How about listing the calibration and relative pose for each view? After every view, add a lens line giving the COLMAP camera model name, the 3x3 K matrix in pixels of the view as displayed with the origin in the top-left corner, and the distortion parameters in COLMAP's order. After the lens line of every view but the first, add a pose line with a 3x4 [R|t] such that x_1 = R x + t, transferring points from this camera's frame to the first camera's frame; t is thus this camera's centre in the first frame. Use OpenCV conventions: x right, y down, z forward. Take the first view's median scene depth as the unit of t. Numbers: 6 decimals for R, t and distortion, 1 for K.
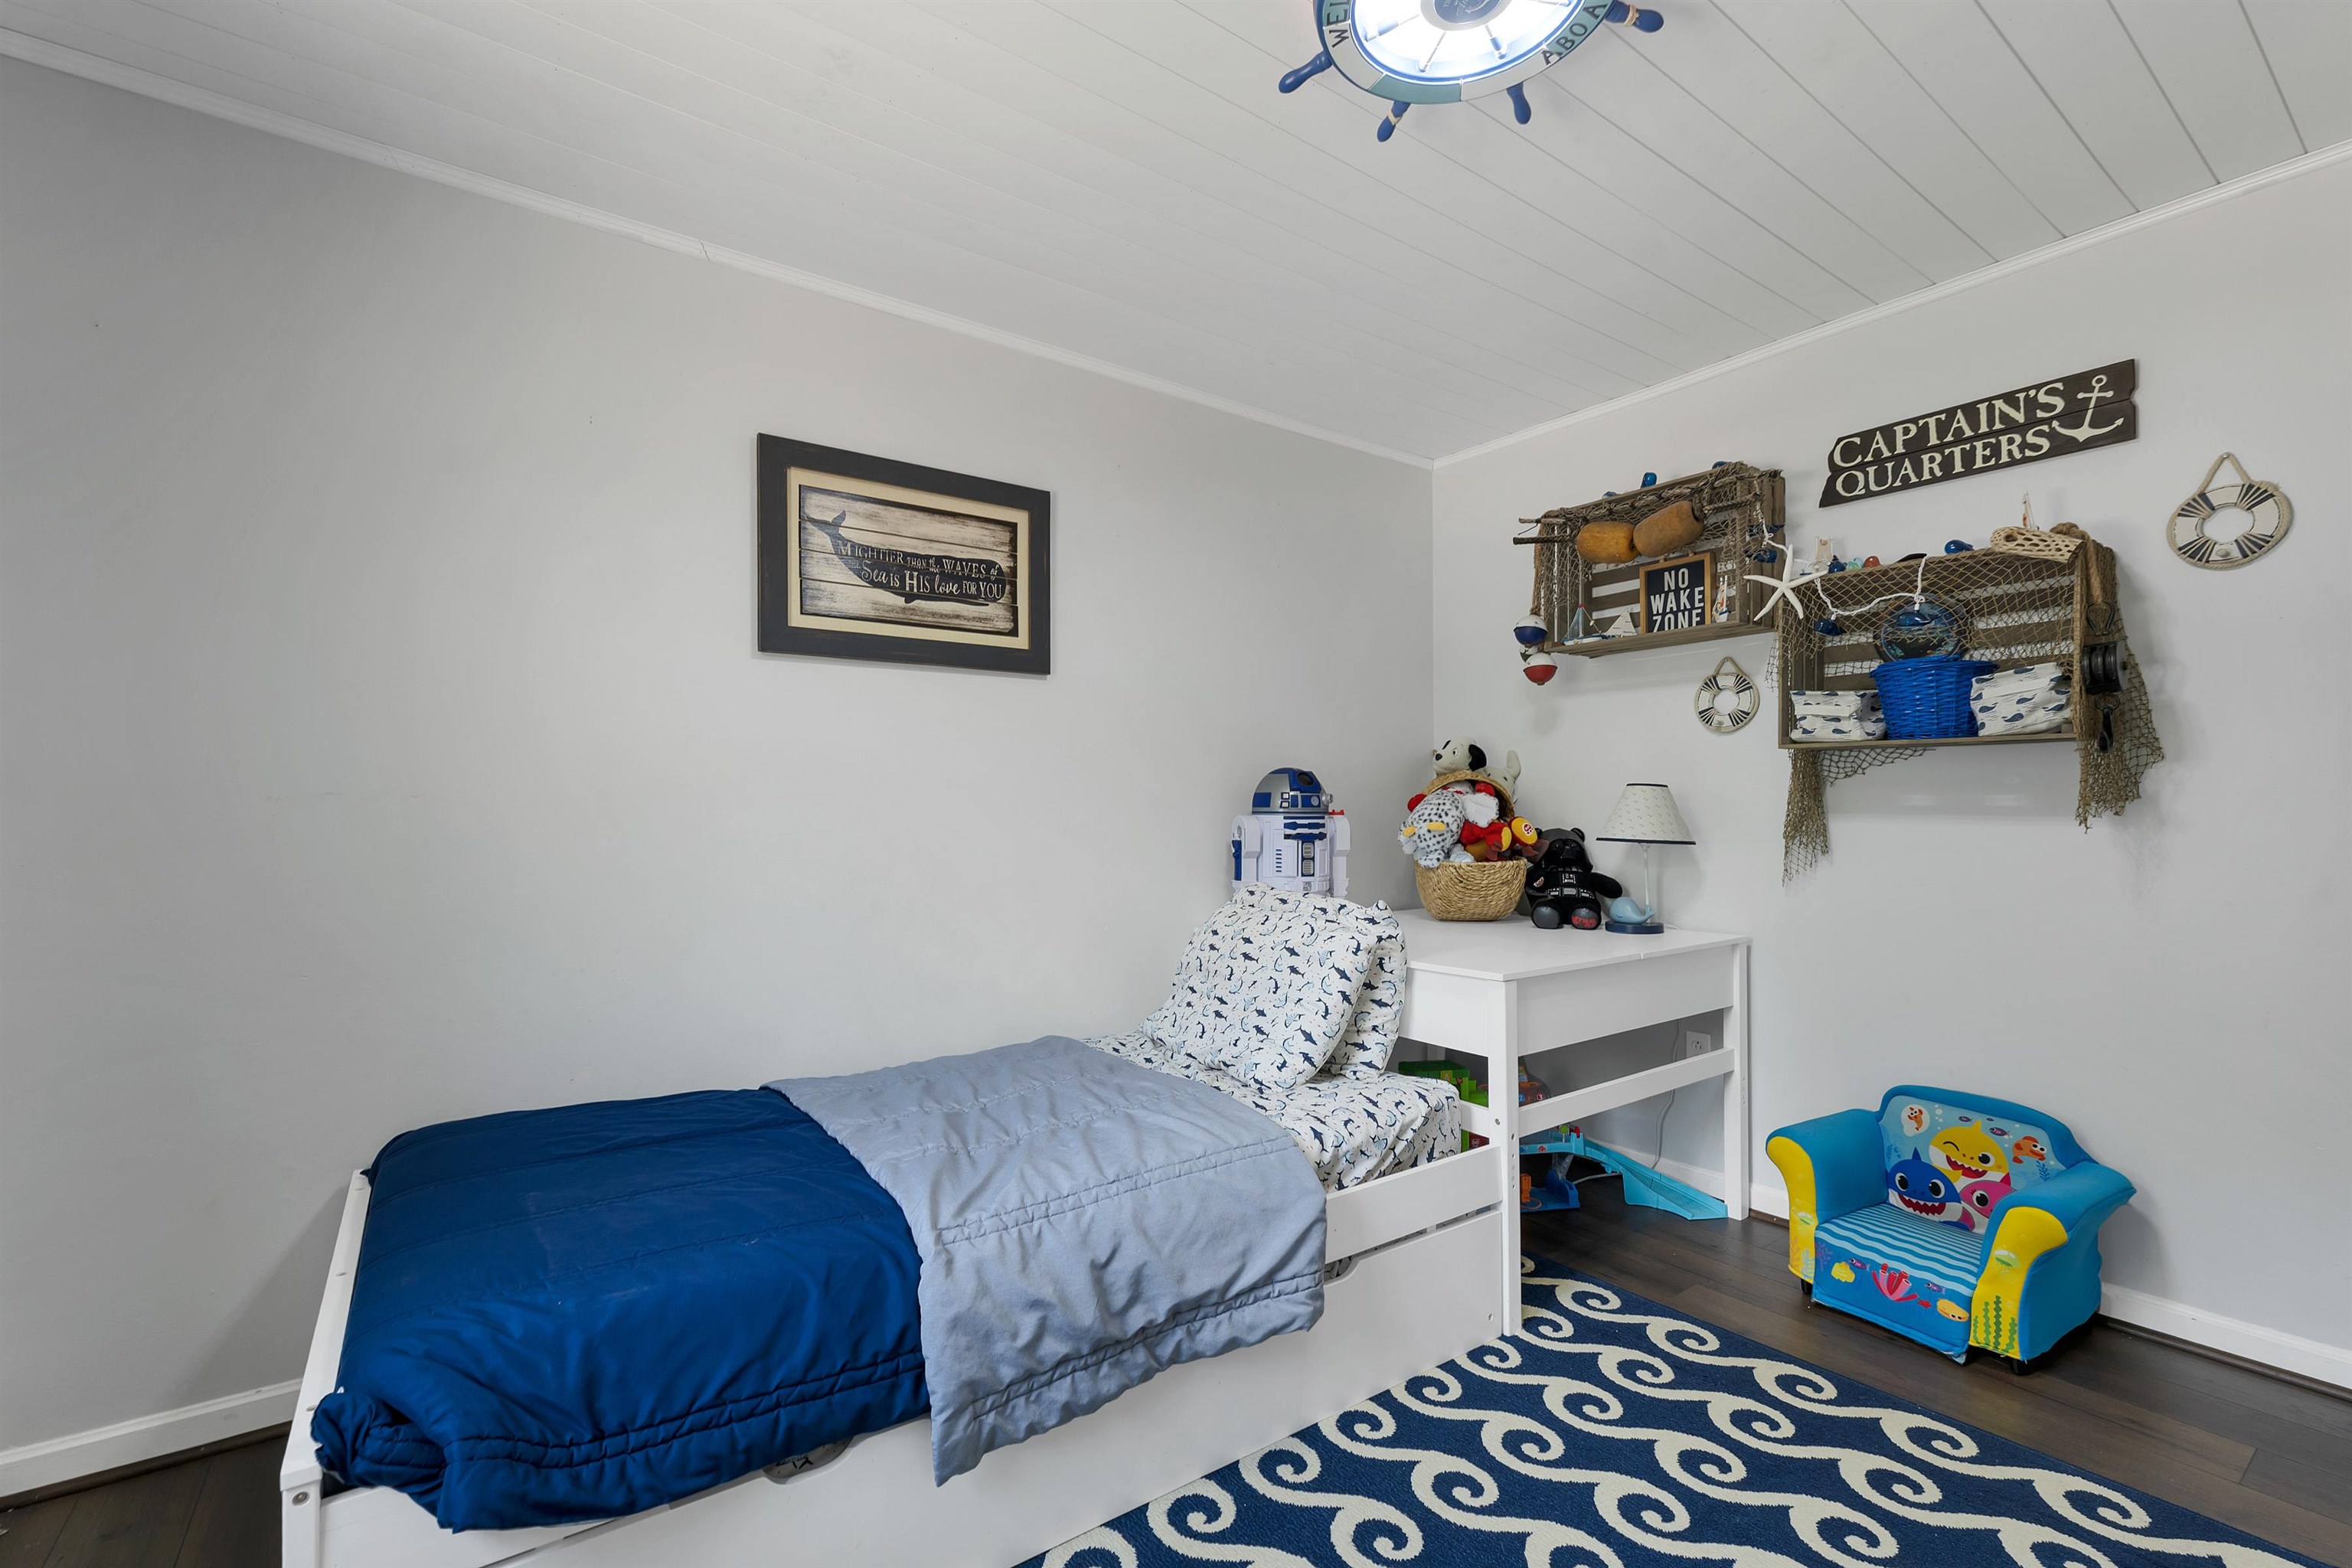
lens RADIAL K [[1018.8, 0, 1180.0], [0, 1018.8, 798.6], [0, 0, 1]] dist [0.003199, -0.000086]
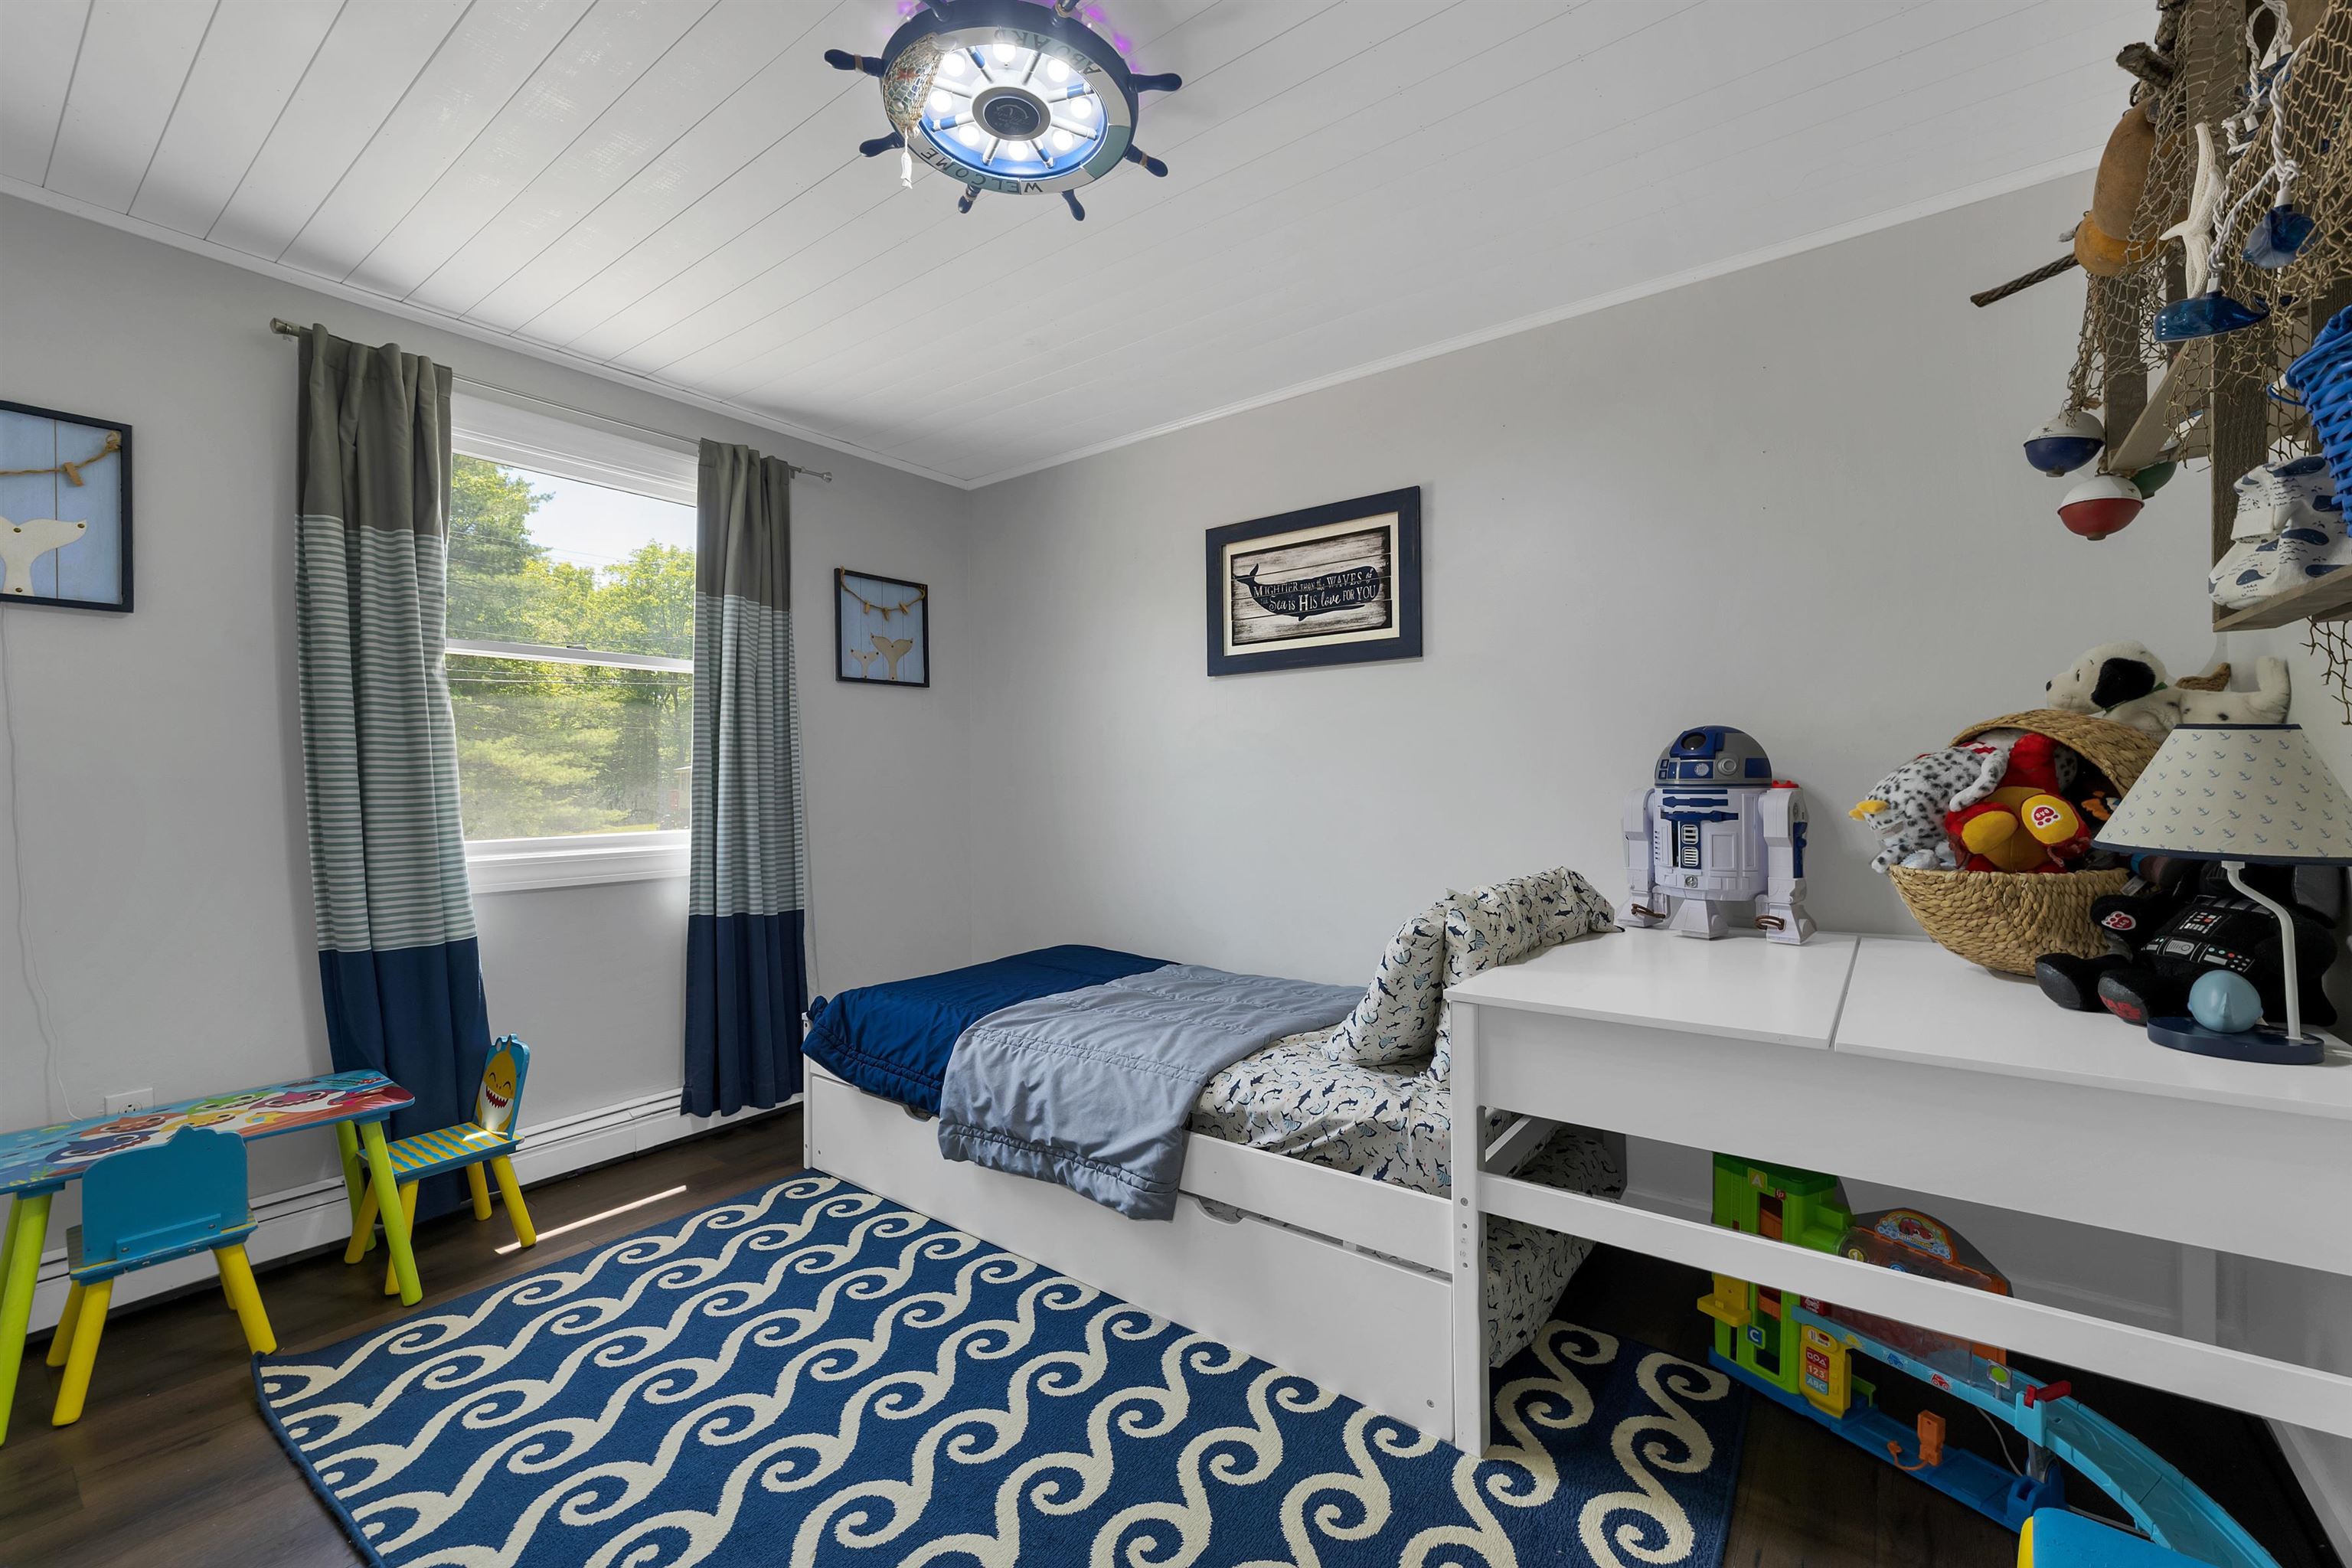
lens RADIAL K [[961.2, 0, 1179.7], [0, 961.2, 780.2], [0, 0, 1]] dist [0.004717, 0.000206]
pose [[0.293320, -0.003812, -0.956007, 0.894351], [0.016476, 0.999864, 0.001068, 0.004038], [0.955872, -0.016065, 0.293343, 0.534885]]
